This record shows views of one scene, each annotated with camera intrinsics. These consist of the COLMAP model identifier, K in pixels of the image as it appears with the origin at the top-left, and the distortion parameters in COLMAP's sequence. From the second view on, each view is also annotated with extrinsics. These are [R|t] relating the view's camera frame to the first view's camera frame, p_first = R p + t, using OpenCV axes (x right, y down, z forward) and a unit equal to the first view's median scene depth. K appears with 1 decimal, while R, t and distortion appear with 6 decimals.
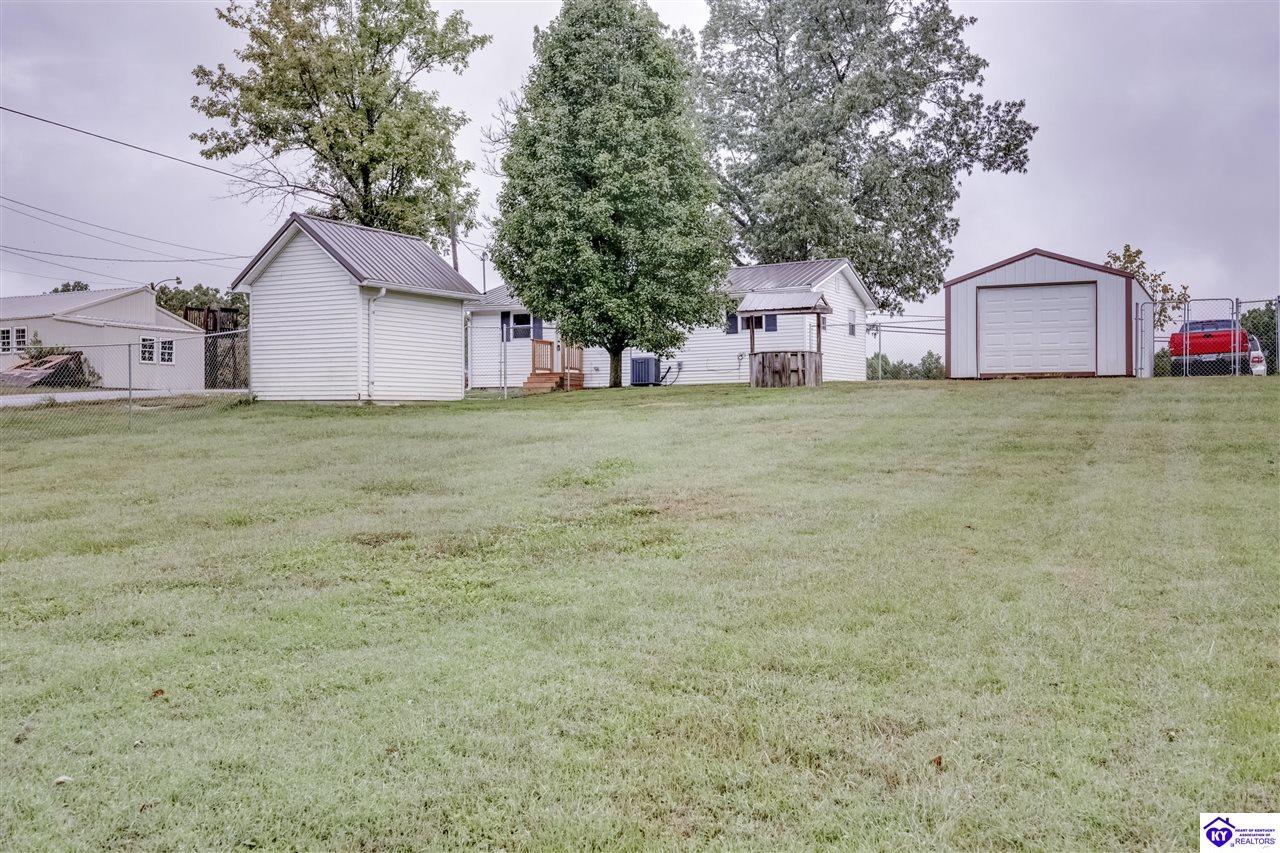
lens RADIAL K [[1075.8, 0, 637.4], [0, 1075.8, 418.7], [0, 0, 1]] dist [-0.006259, -0.002839]
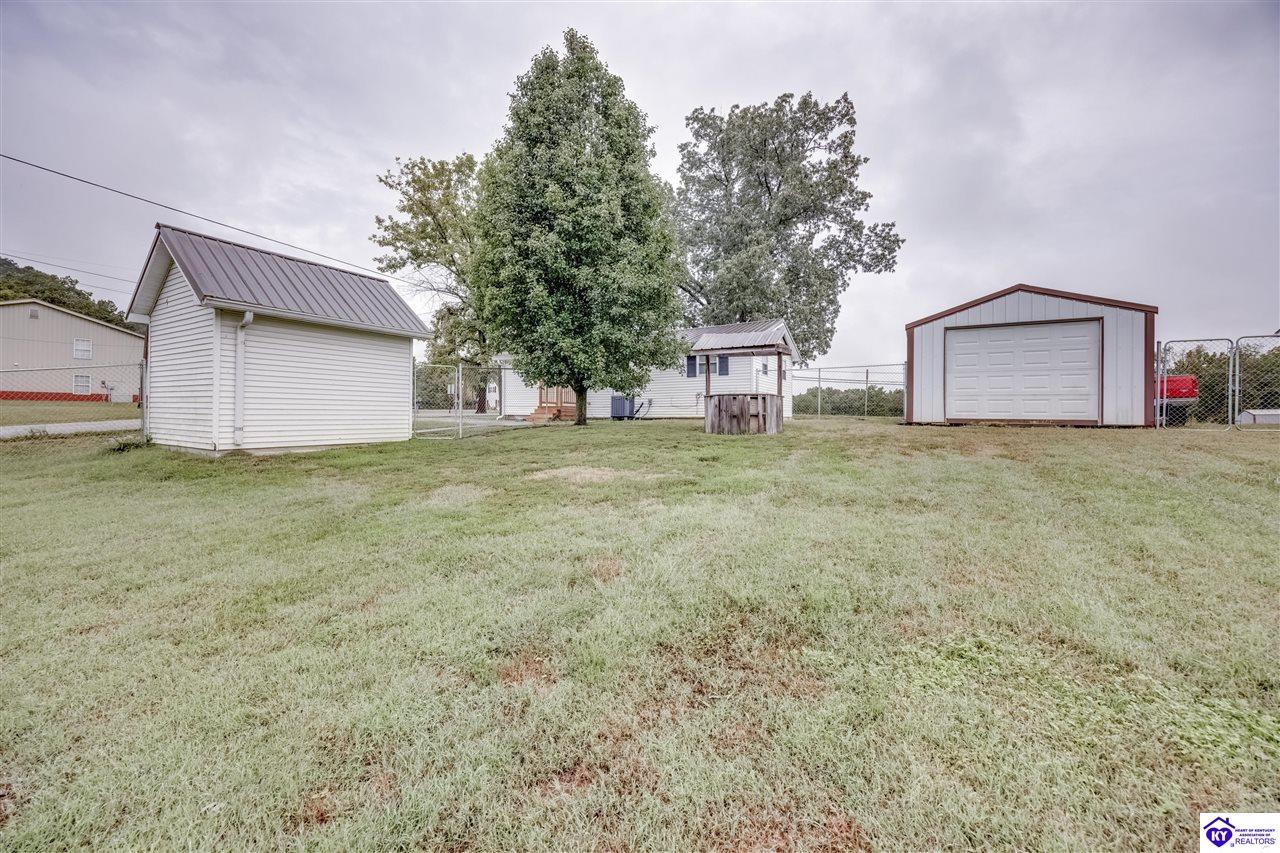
lens RADIAL K [[480.6, 0, 633.0], [0, 480.6, 418.0], [0, 0, 1]] dist [0.001834, 0.000016]
pose [[0.998872, 0.012044, -0.045921, 0.056503], [-0.012093, 0.999927, -0.000800, -0.037117], [0.045908, 0.001355, 0.998945, 0.534321]]
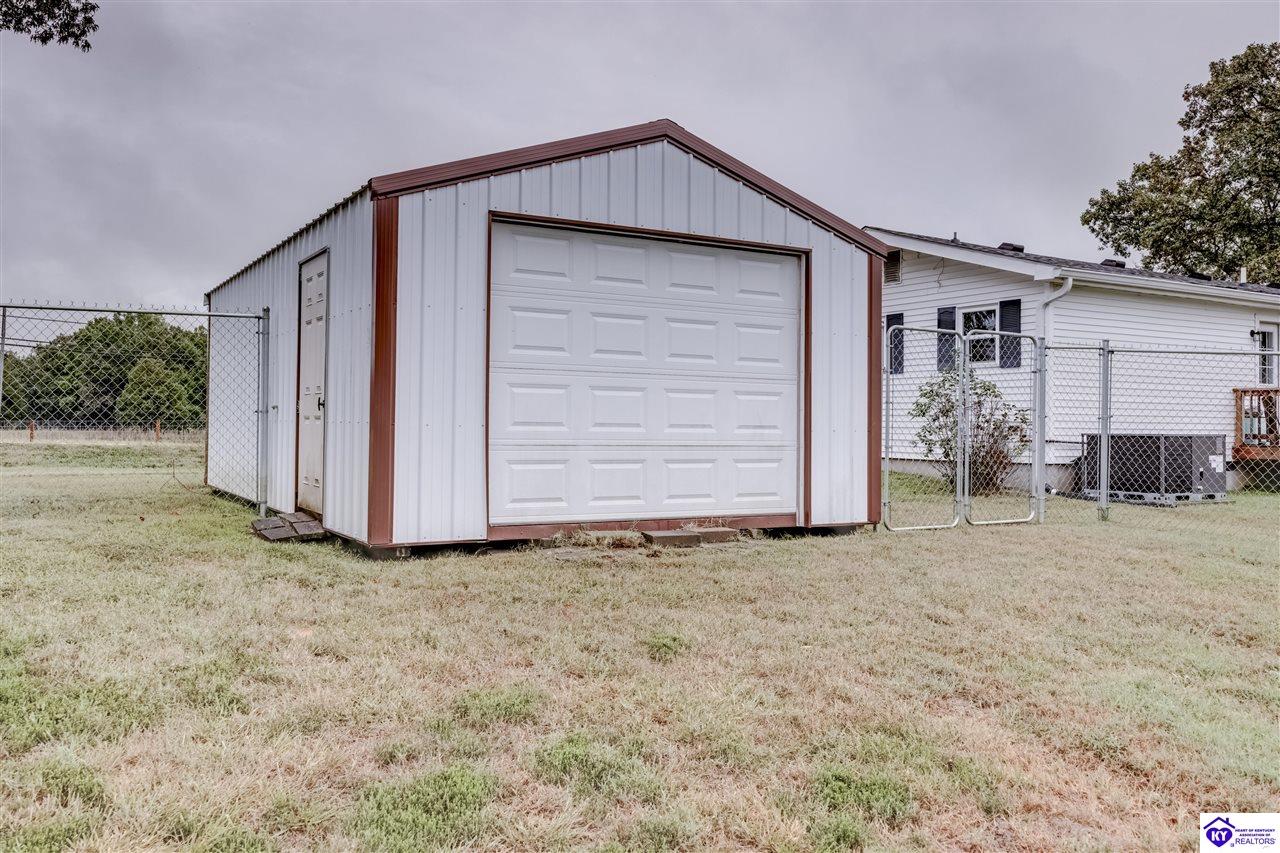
lens RADIAL K [[1075.8, 0, 669.7], [0, 1075.8, 390.4], [0, 0, 1]] dist [-0.006259, -0.002839]
pose [[0.526823, 0.035113, 0.849249, 0.101066], [-0.007780, 0.999304, -0.036491, -0.064151], [-0.849939, 0.012618, 0.526730, 0.777421]]
